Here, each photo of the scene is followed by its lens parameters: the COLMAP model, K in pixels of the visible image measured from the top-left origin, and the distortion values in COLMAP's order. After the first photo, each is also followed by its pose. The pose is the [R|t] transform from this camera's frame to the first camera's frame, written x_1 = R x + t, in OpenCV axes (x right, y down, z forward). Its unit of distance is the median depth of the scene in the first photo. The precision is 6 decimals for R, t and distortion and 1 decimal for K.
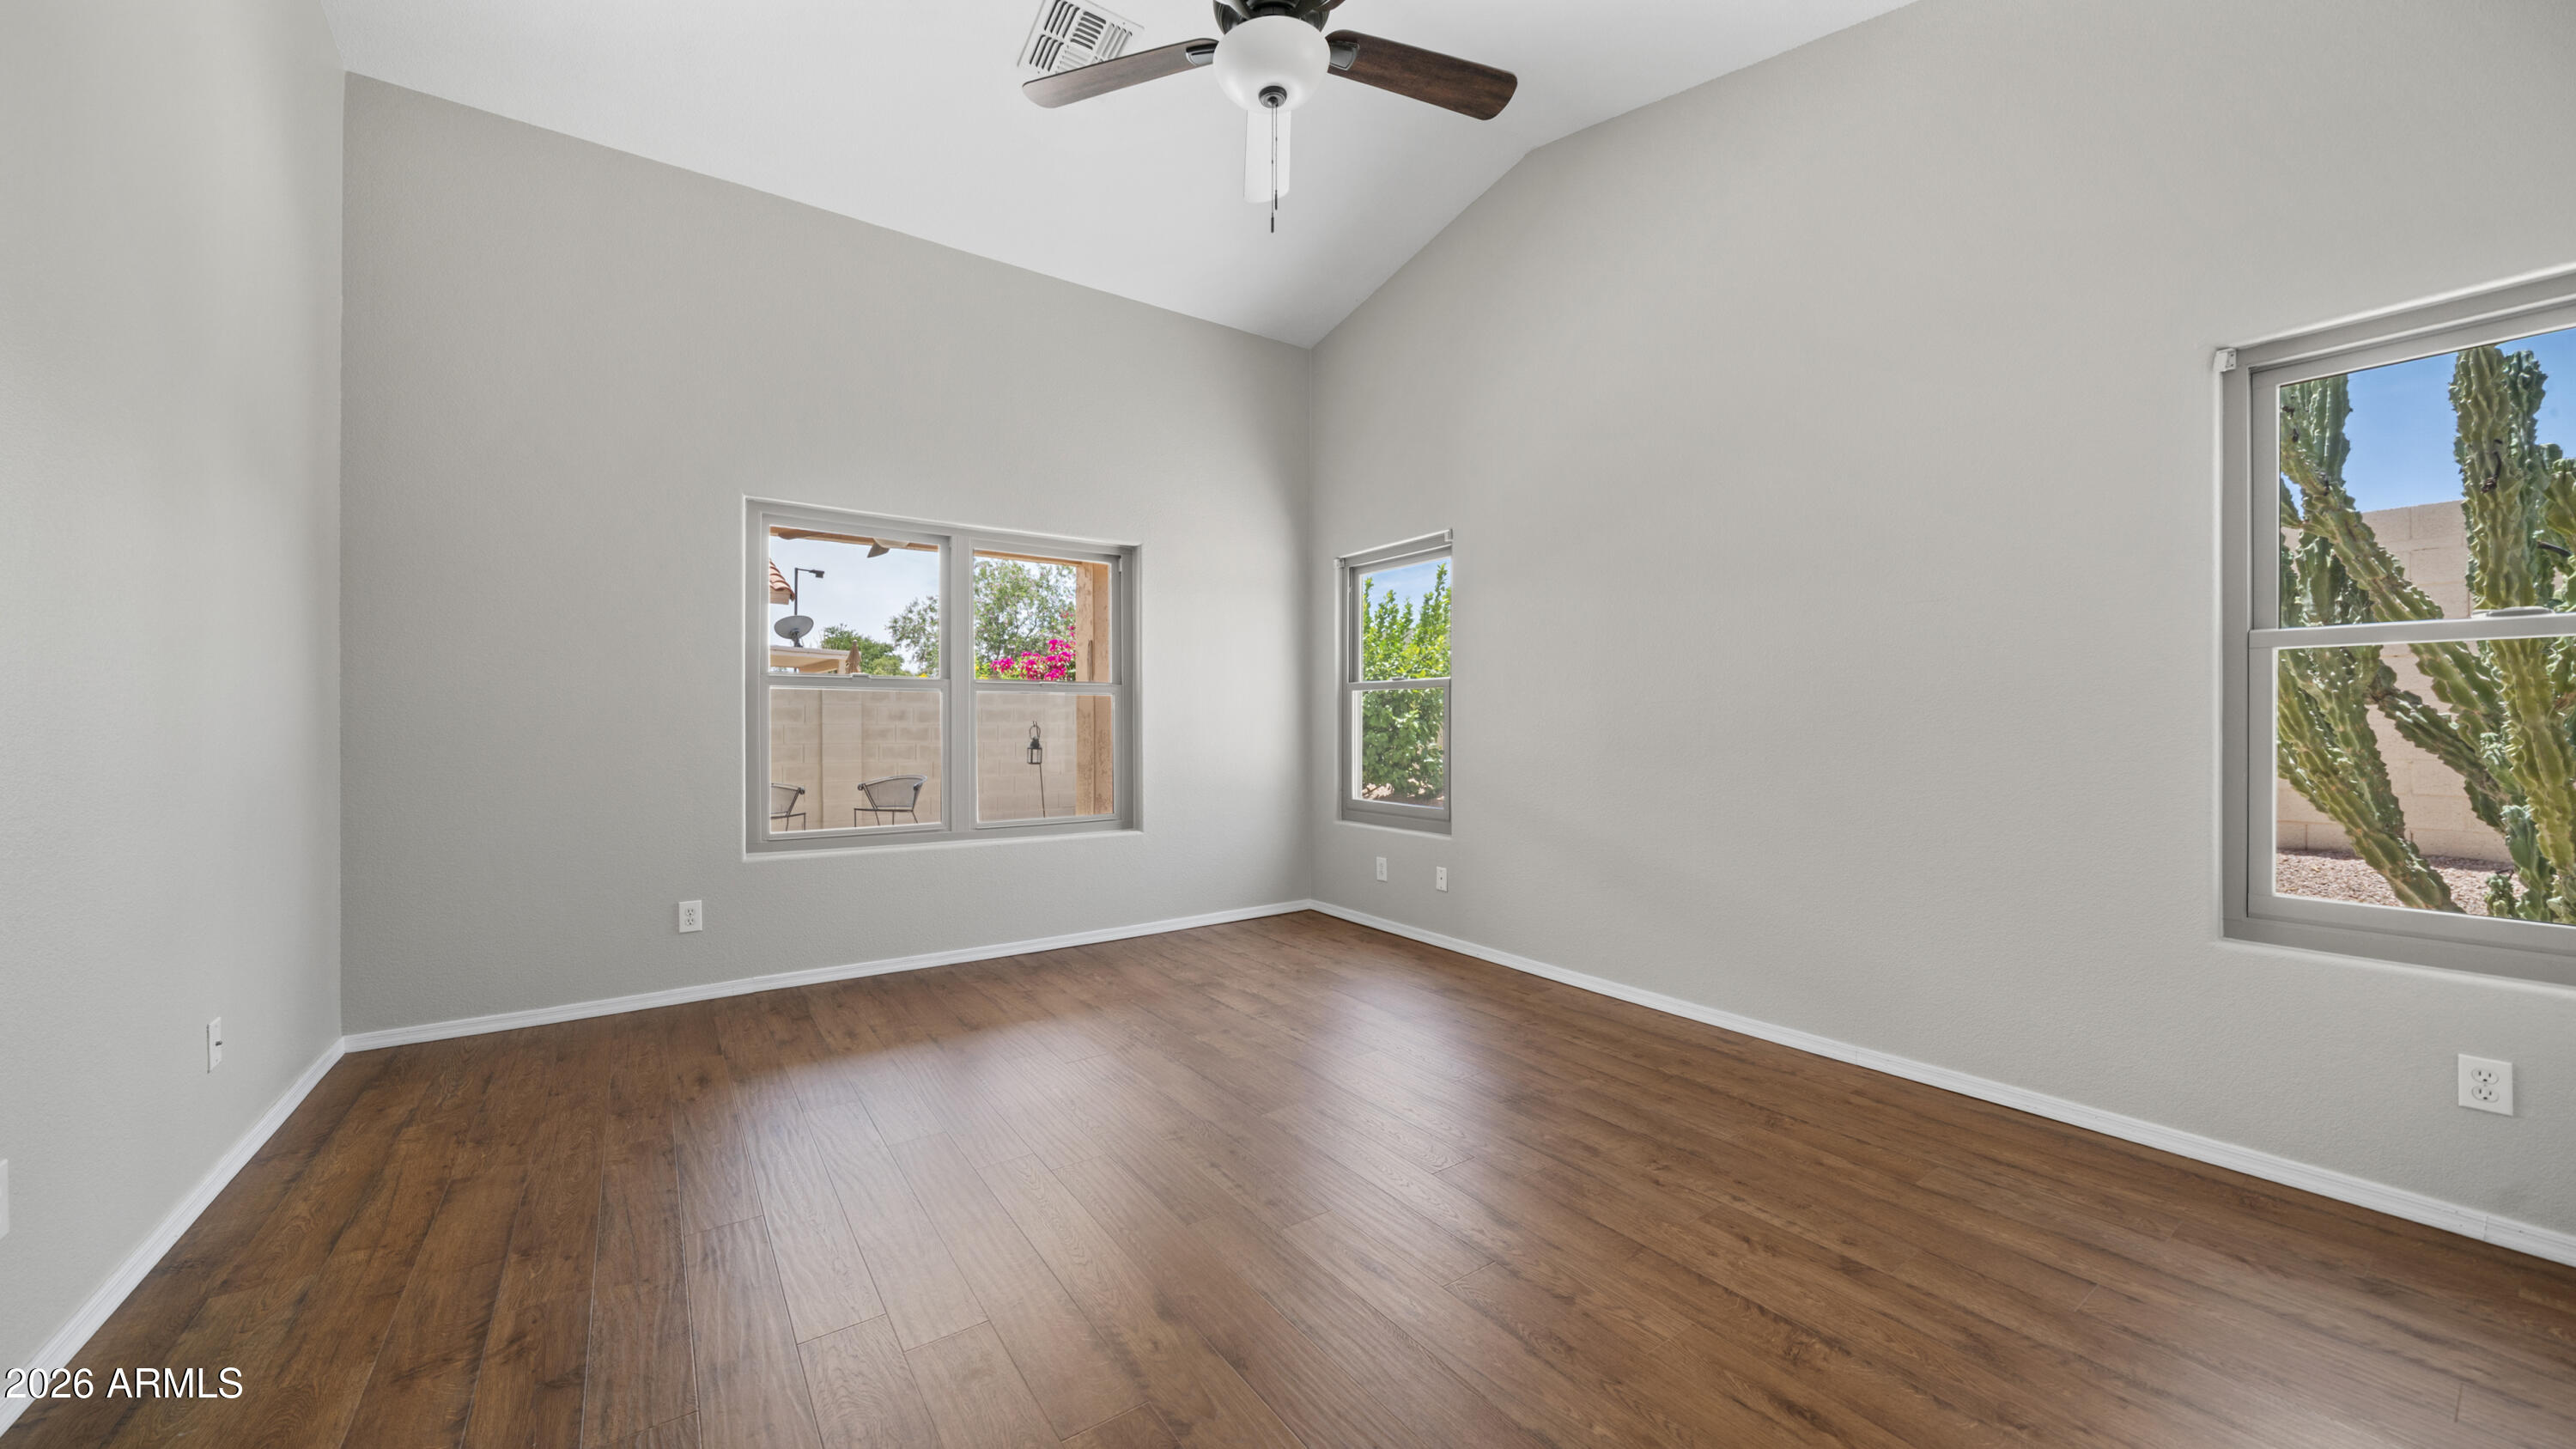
lens RADIAL K [[894.1, 0, 1307.9], [0, 894.1, 723.5], [0, 0, 1]] dist [-0.006012, 0.000805]
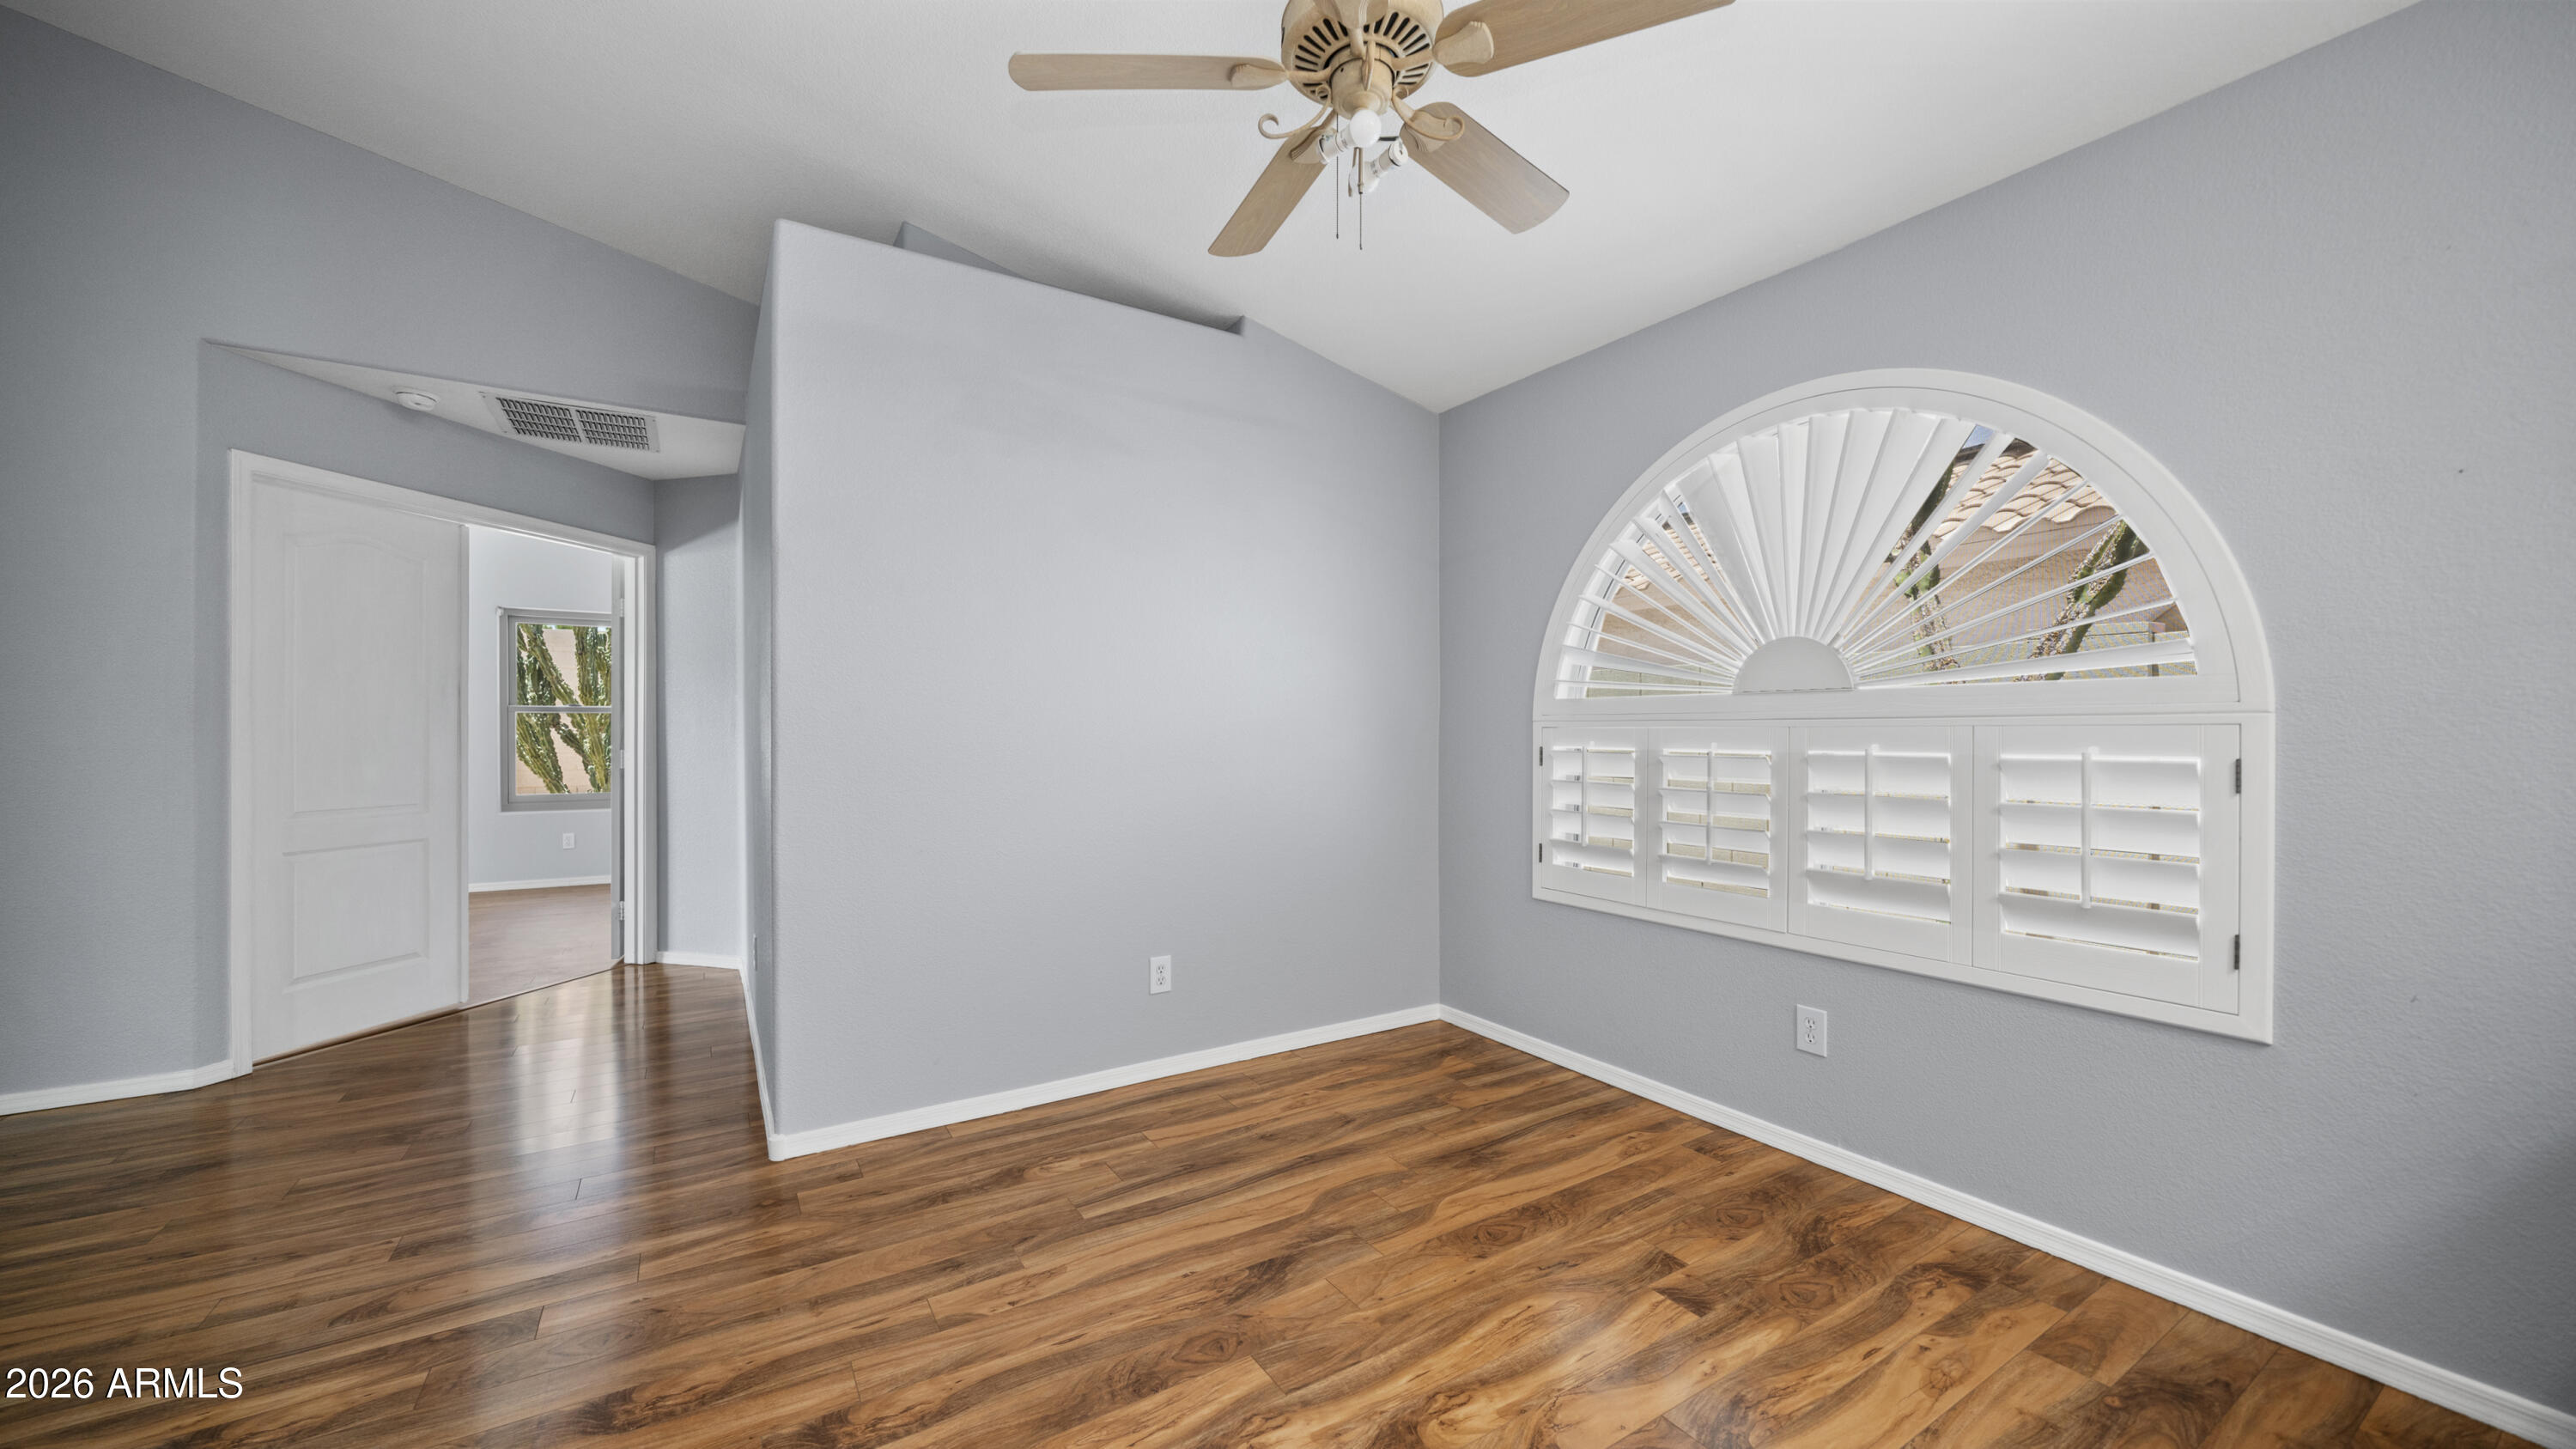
lens RADIAL K [[1009.3, 0, 1295.0], [0, 1009.3, 724.5], [0, 0, 1]] dist [-0.003307, -0.000866]
pose [[0.087752, 0.003143, 0.996137, -2.358882], [0.009280, 0.999949, -0.003972, -0.003555], [-0.996099, 0.009593, 0.087718, -2.186594]]
